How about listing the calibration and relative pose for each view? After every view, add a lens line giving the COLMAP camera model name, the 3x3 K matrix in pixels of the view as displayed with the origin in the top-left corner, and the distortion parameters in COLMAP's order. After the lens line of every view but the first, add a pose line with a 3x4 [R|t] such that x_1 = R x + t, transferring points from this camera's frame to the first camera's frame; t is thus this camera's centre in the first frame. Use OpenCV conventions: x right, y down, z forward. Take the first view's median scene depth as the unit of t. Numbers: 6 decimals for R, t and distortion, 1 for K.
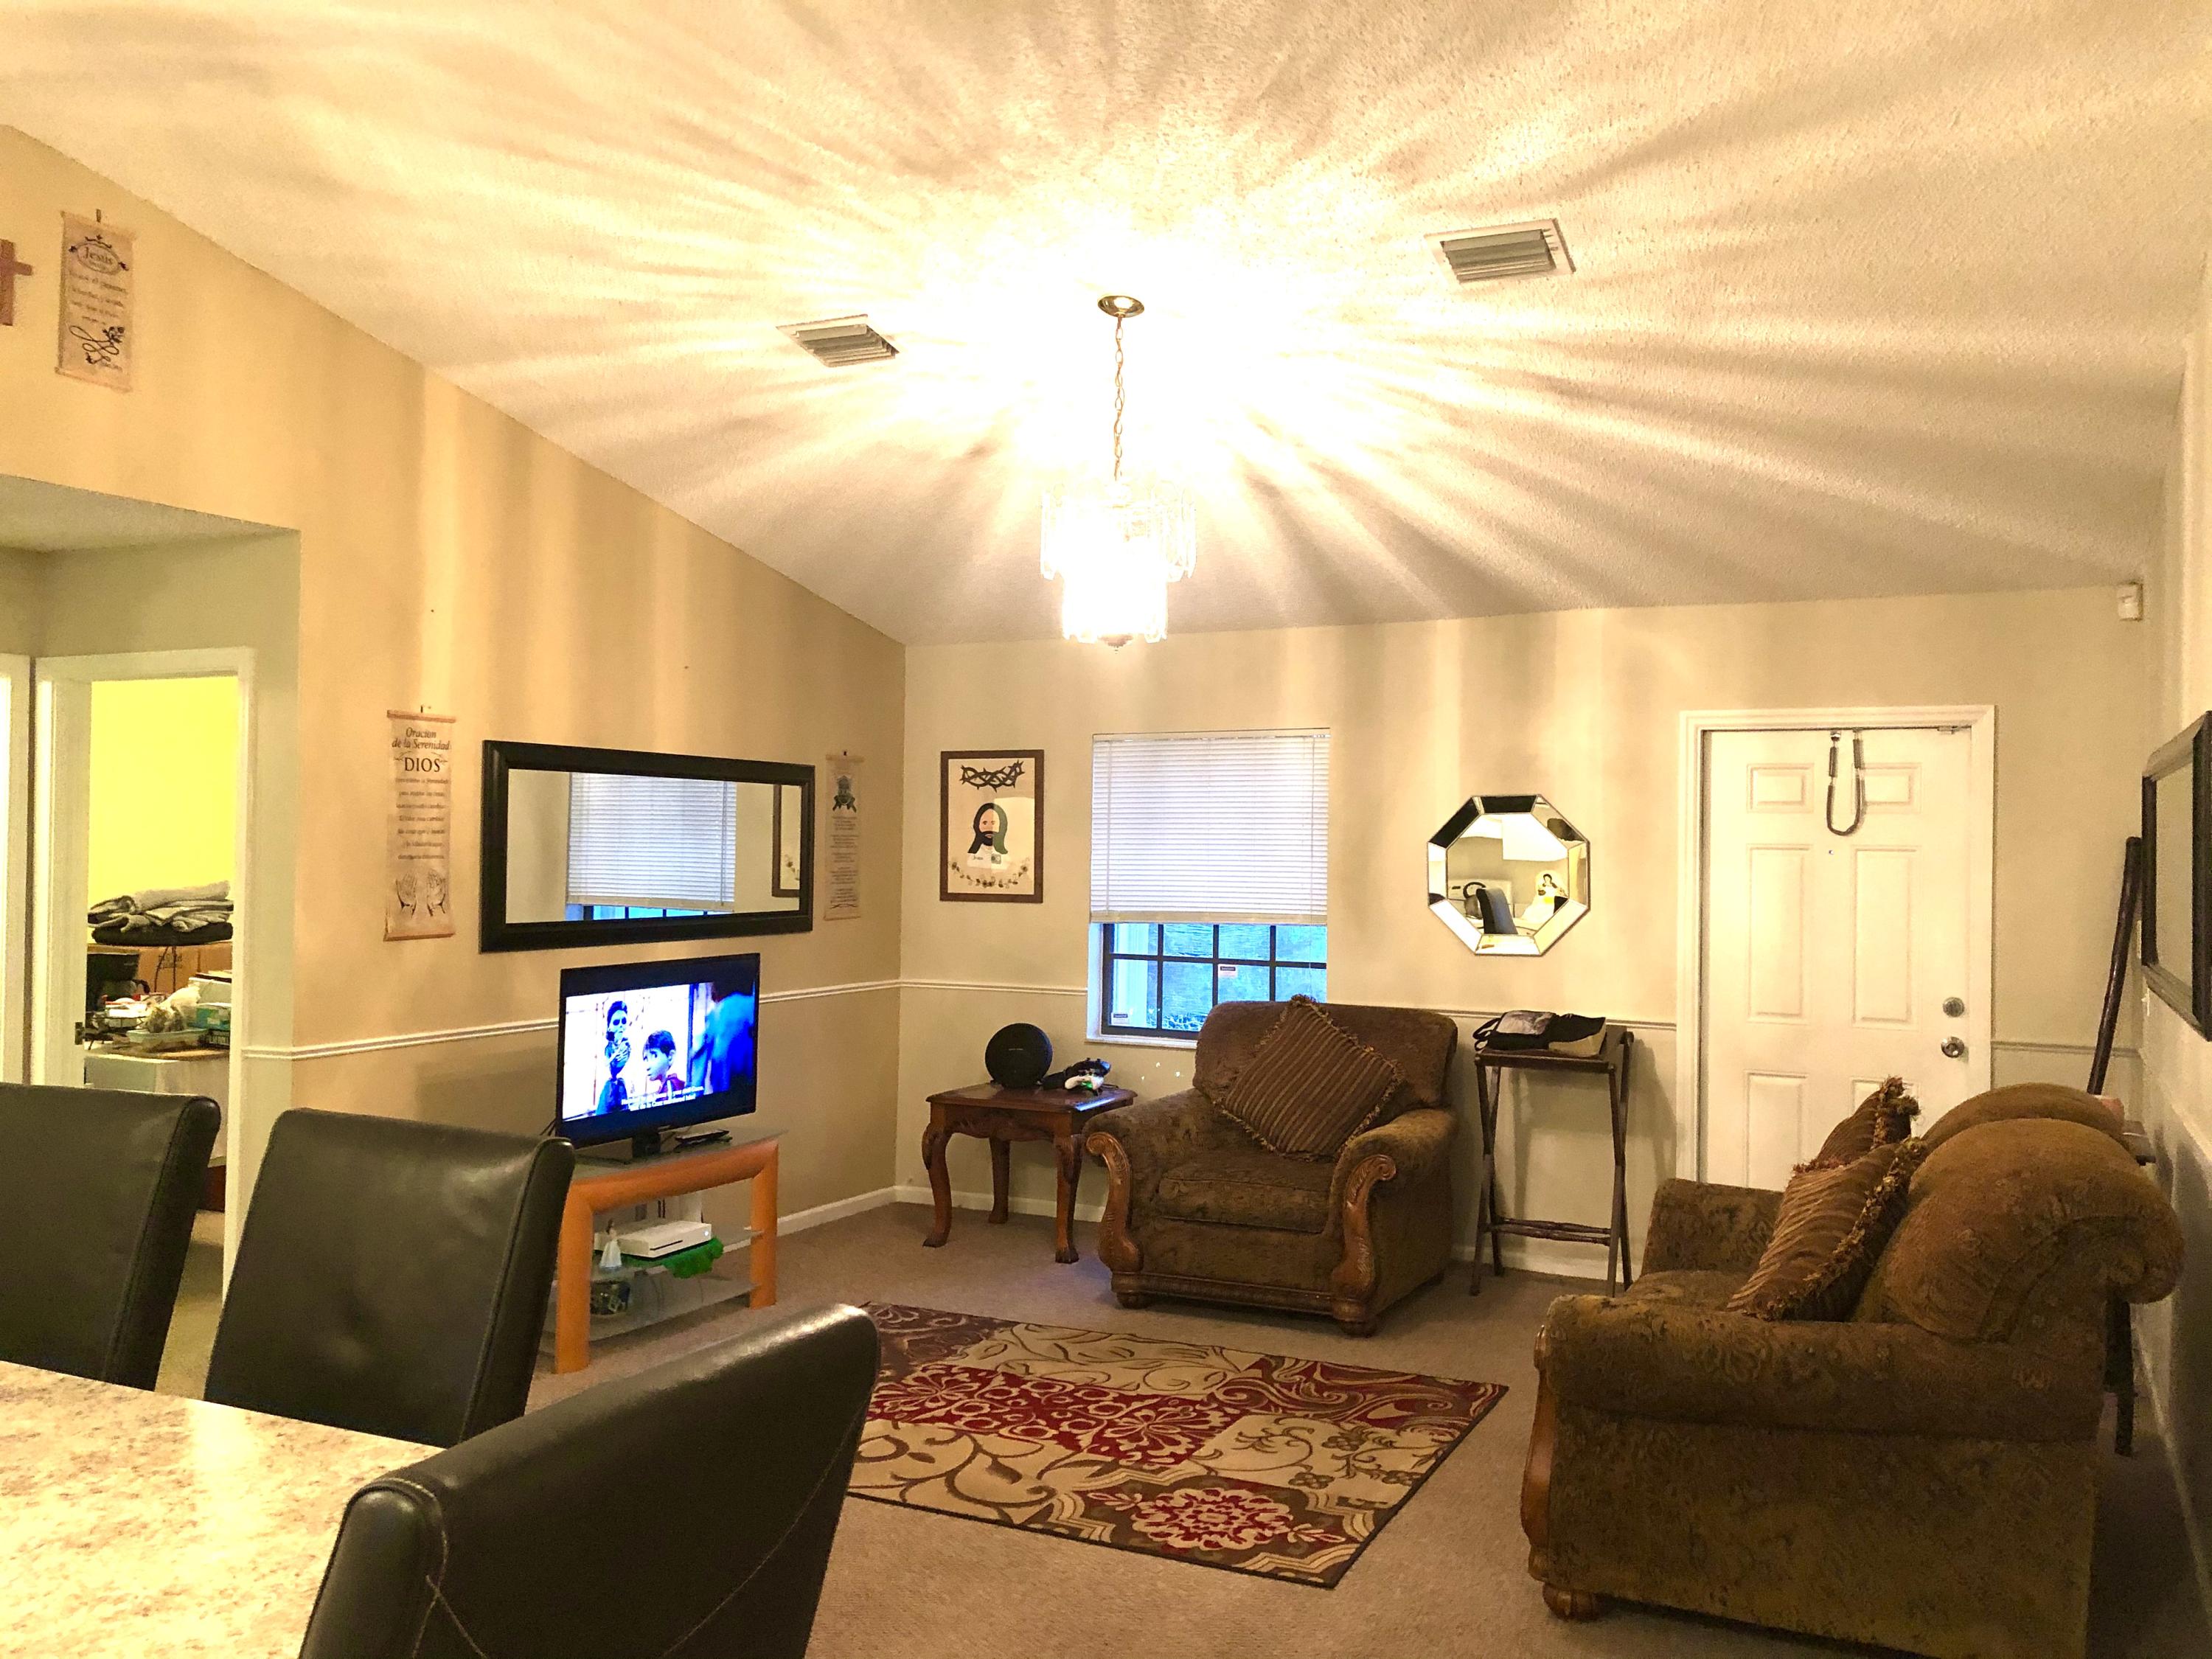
lens RADIAL K [[1825.0, 0, 1132.5], [0, 1825.0, 818.4], [0, 0, 1]] dist [0.041485, -0.047522]
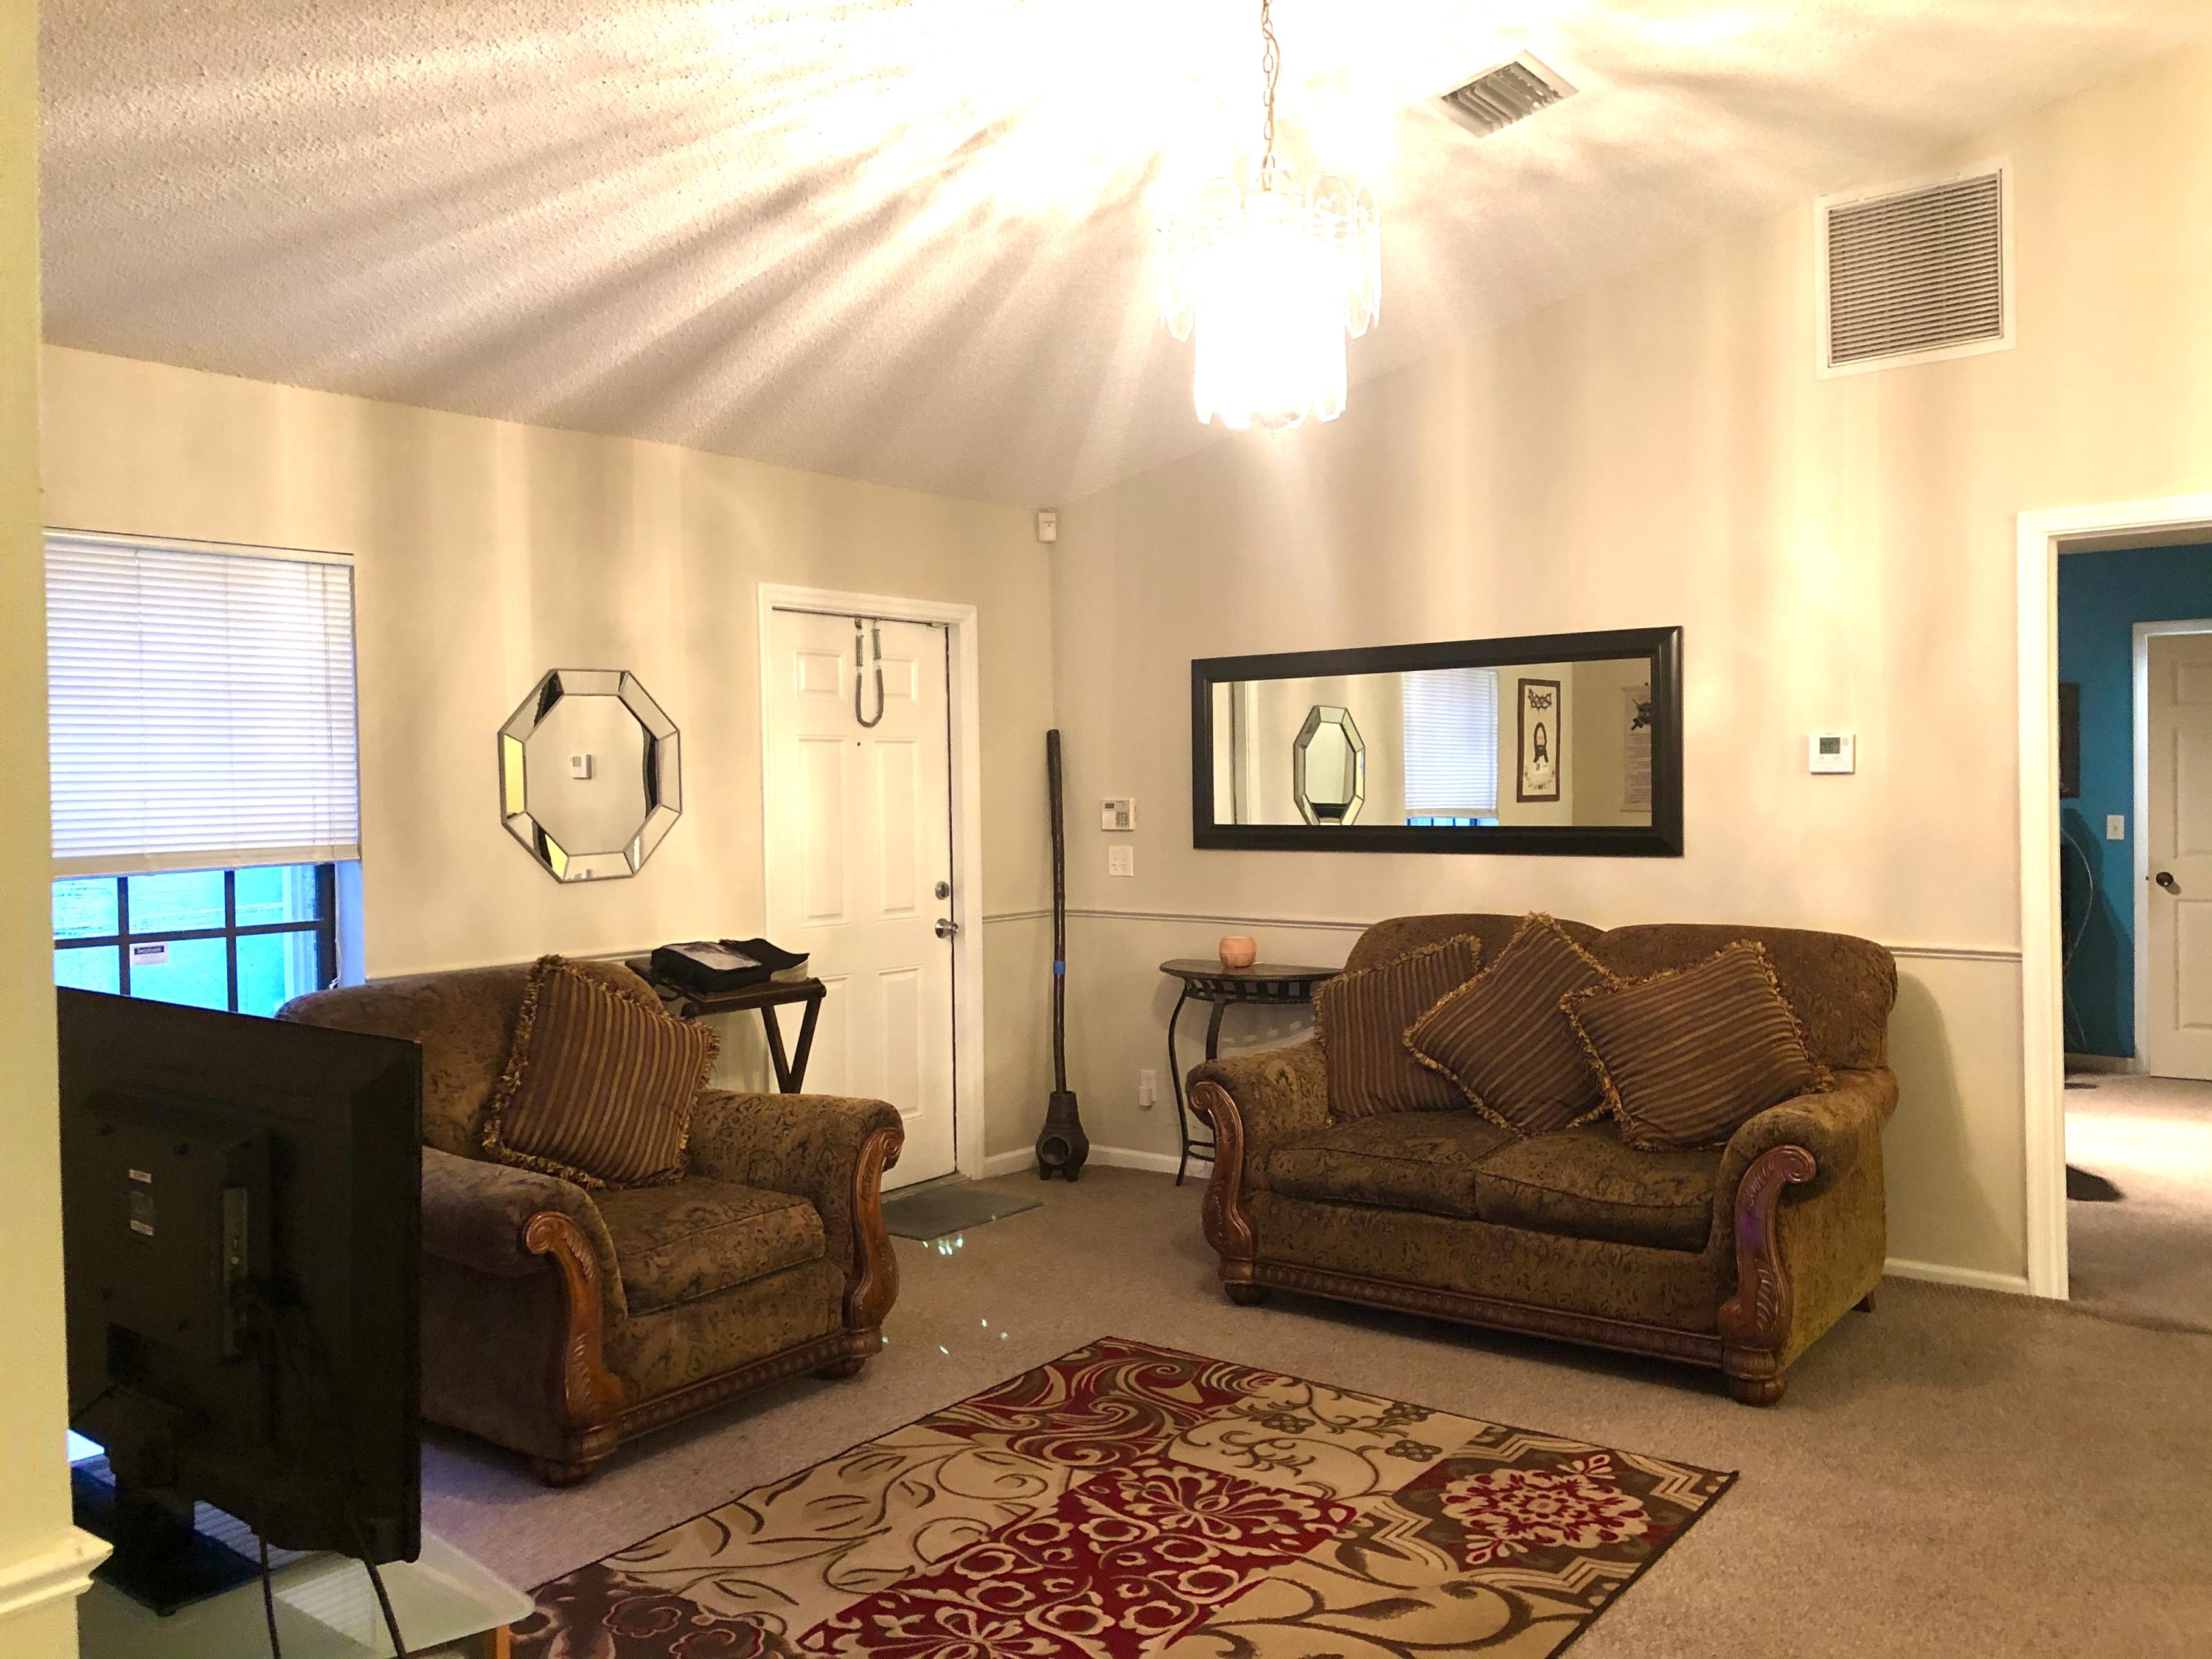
lens RADIAL K [[1804.5, 0, 1131.2], [0, 1804.5, 809.9], [0, 0, 1]] dist [0.049119, -0.052207]
pose [[0.203796, -0.031039, 0.978521, -0.652121], [0.001133, 0.999504, 0.031469, 0.029274], [-0.979013, -0.005304, 0.203730, 0.829079]]
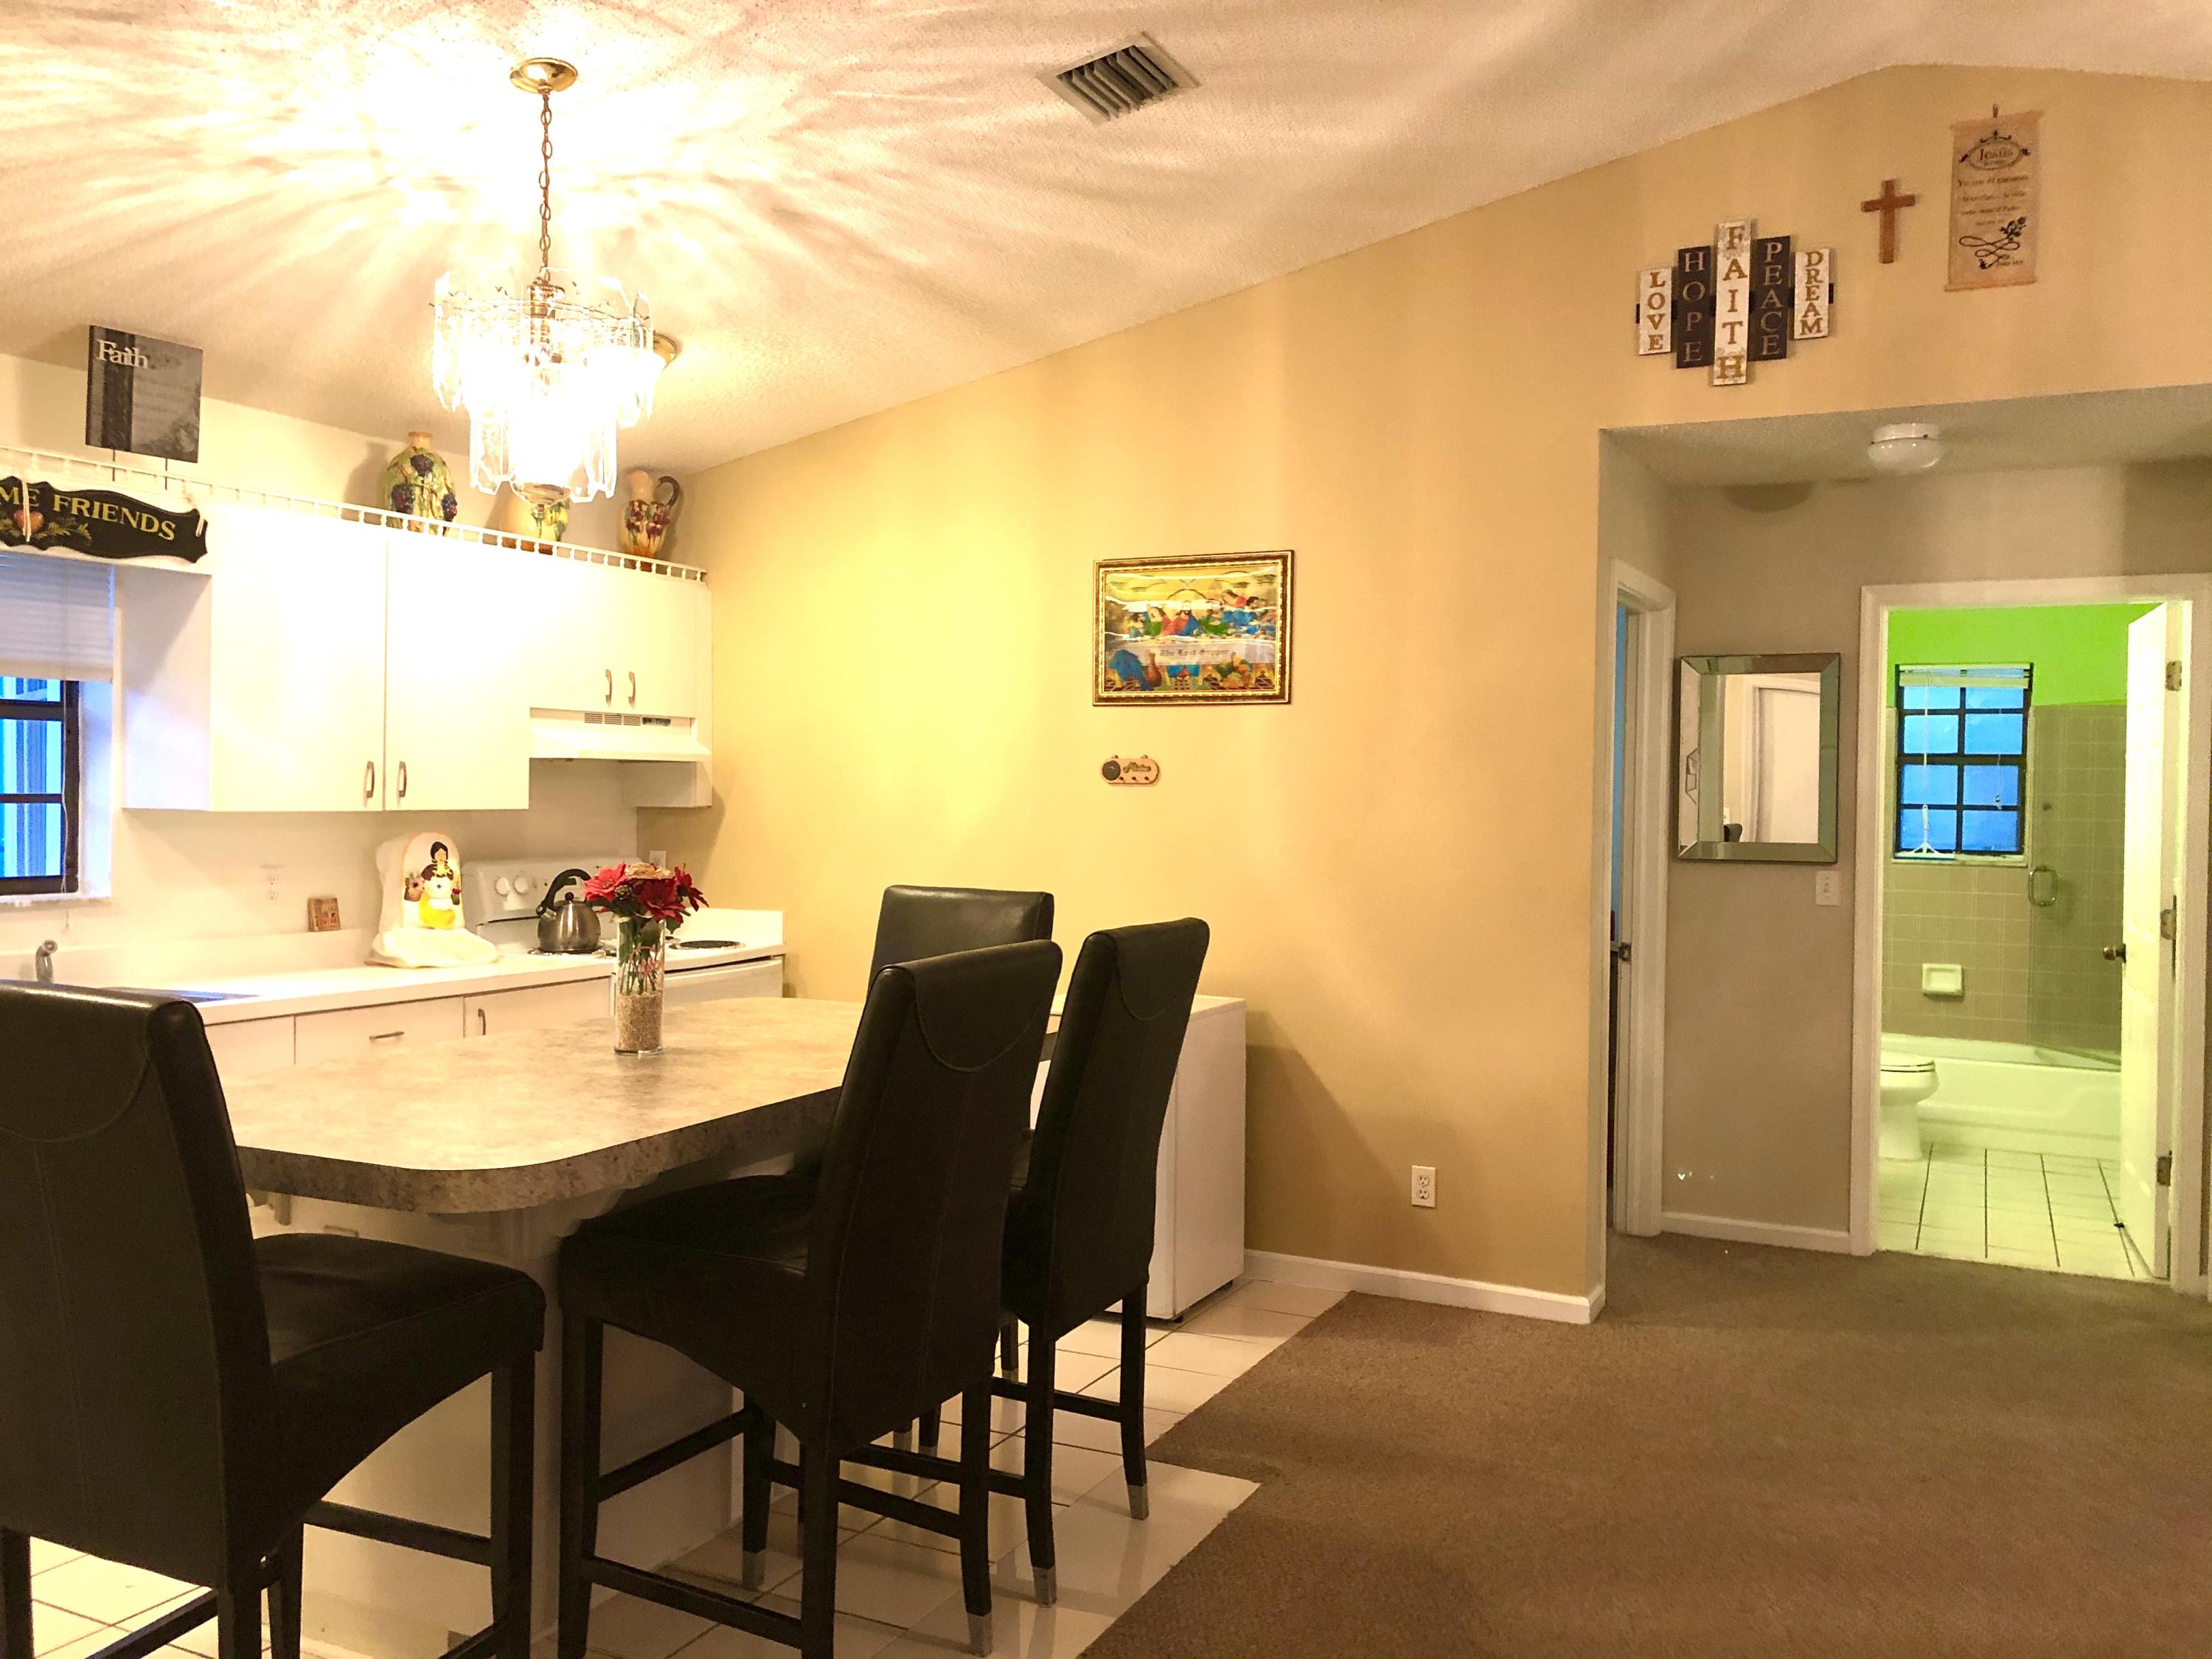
lens RADIAL K [[1826.1, 0, 1130.0], [0, 1826.1, 825.7], [0, 0, 1]] dist [0.062580, -0.078299]
pose [[0.002100, 0.009567, -0.999952, 0.364985], [0.001771, 0.999953, 0.009571, 0.031526], [0.999996, -0.001791, 0.002083, 0.492704]]
